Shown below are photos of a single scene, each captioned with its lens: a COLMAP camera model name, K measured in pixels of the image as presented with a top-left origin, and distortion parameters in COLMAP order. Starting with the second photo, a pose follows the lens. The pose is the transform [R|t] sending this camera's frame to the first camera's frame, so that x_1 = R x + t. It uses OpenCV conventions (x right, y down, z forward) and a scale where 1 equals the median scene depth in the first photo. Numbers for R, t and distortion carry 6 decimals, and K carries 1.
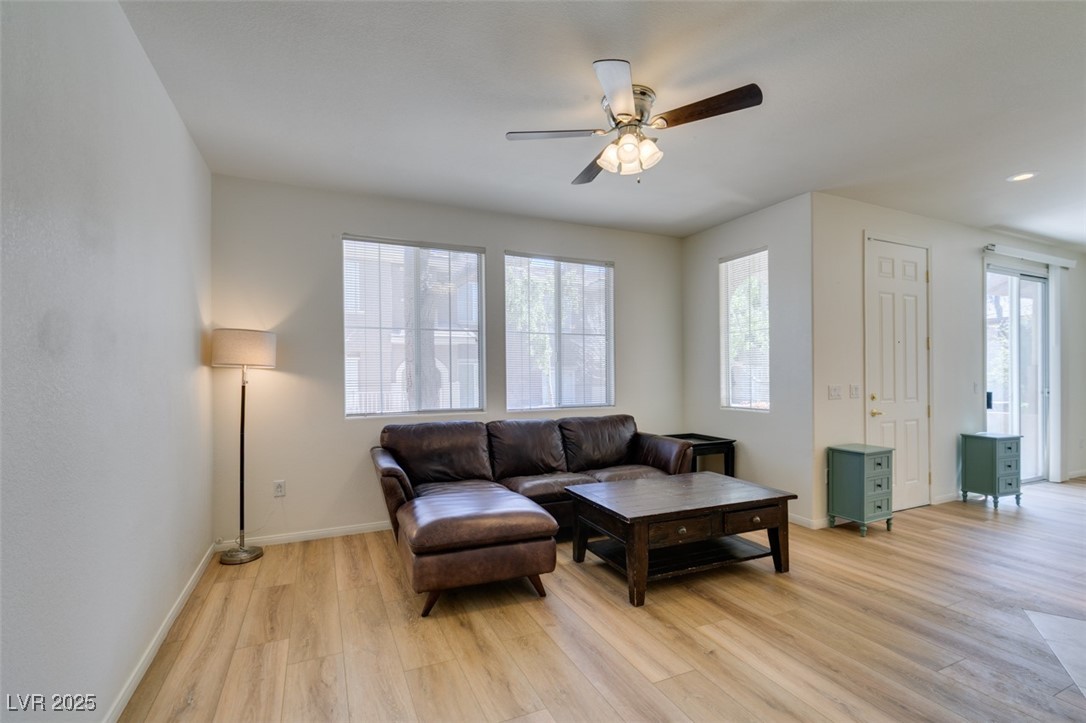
lens RADIAL K [[487.7, 0, 538.9], [0, 487.7, 375.4], [0, 0, 1]] dist [0.005058, -0.001303]
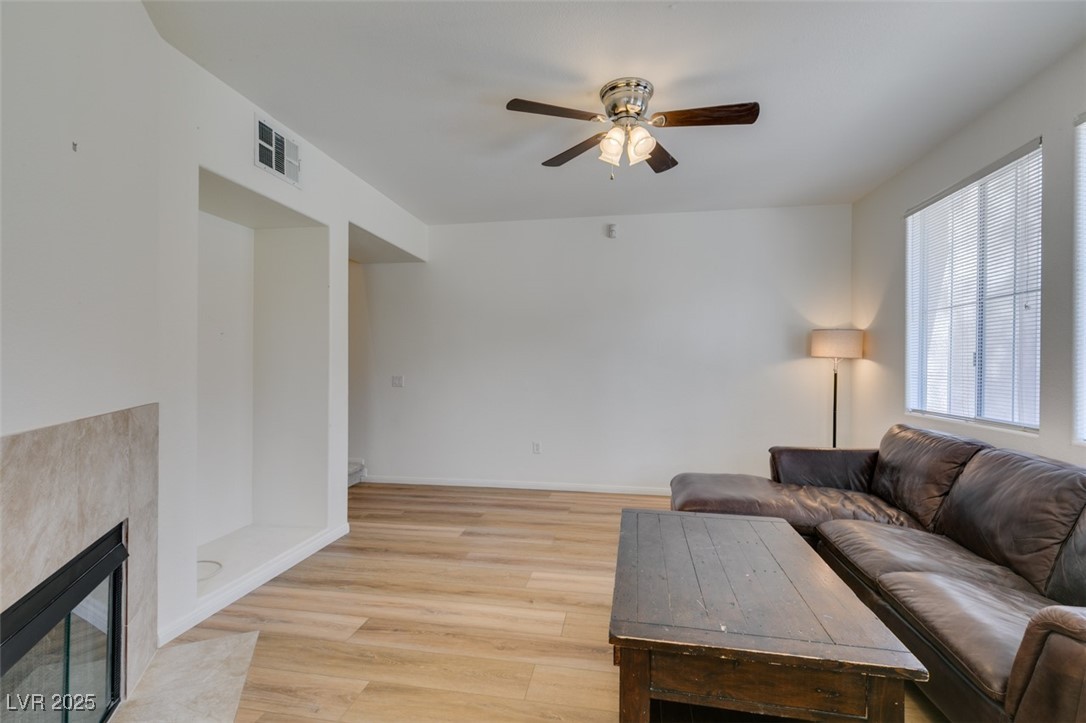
lens RADIAL K [[487.7, 0, 546.1], [0, 487.7, 361.8], [0, 0, 1]] dist [0.005058, -0.001303]
pose [[-0.555085, 0.000034, -0.831793, 0.724115], [-0.003100, 0.999993, 0.002110, -0.007995], [0.831788, 0.003750, -0.555081, 0.927075]]
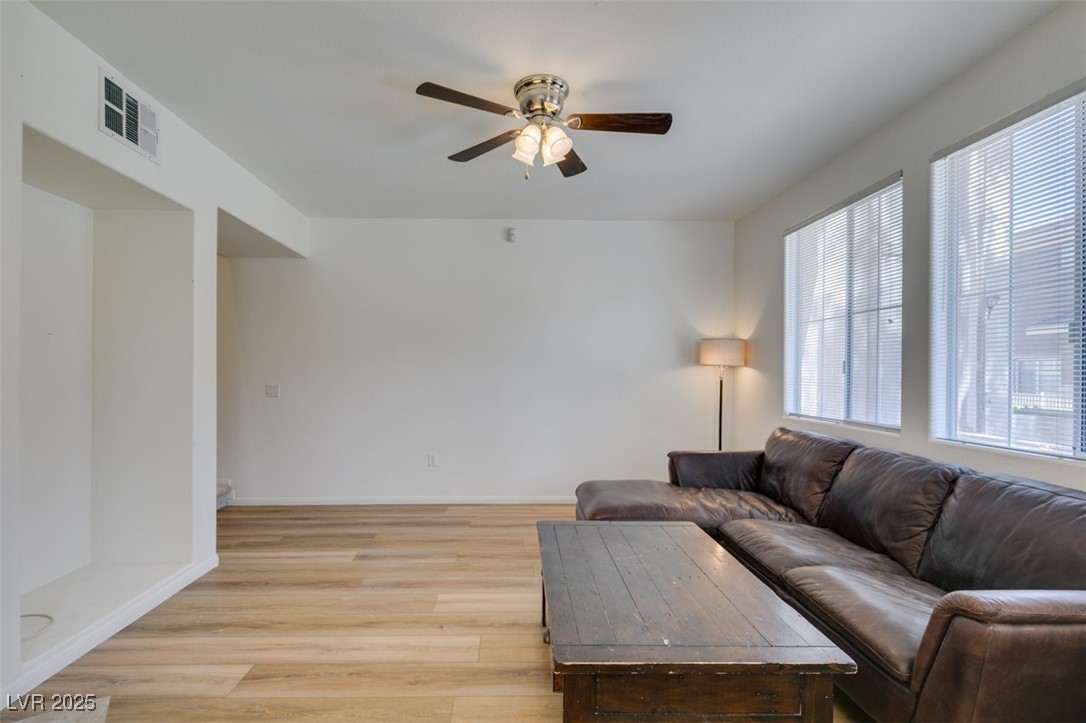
lens RADIAL K [[495.6, 0, 523.7], [0, 495.6, 370.0], [0, 0, 1]] dist [-0.001955, -0.000251]
pose [[-0.383592, 0.000516, -0.923502, 0.720485], [-0.004323, 0.999988, 0.002354, -0.007147], [0.923492, 0.004895, -0.383585, 0.878205]]
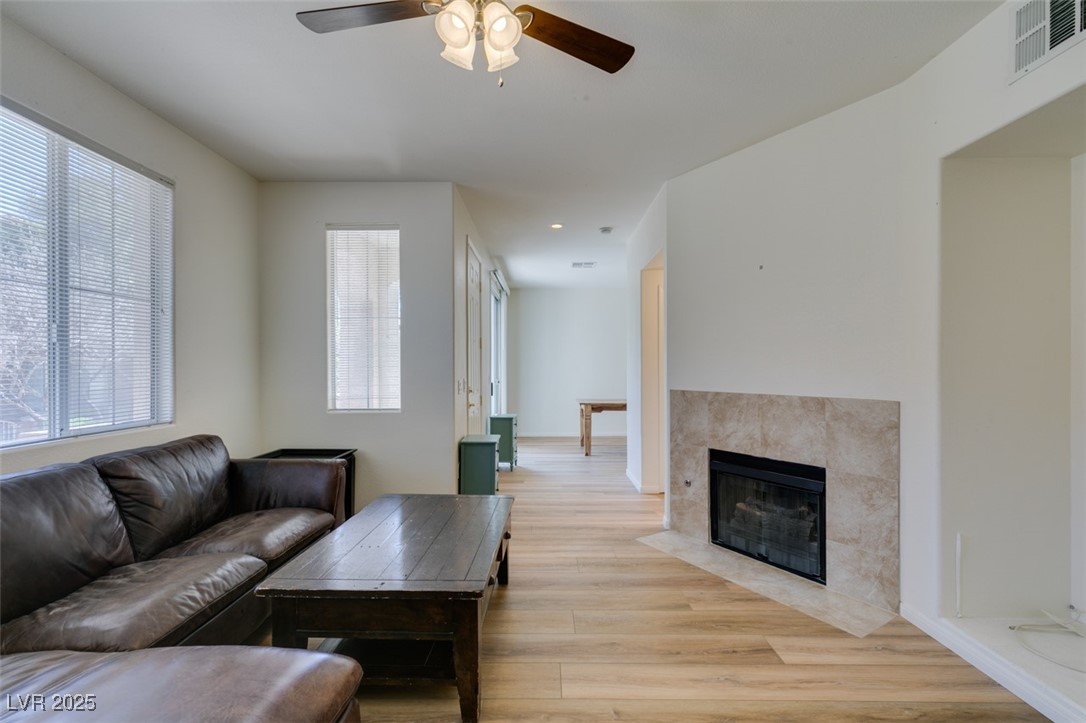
lens RADIAL K [[487.7, 0, 540.2], [0, 487.7, 364.9], [0, 0, 1]] dist [0.005058, -0.001303]
pose [[0.421454, 0.008049, 0.906814, -0.242892], [0.000636, 0.999958, -0.009171, -0.001975], [-0.906850, 0.004442, 0.421431, 0.424956]]
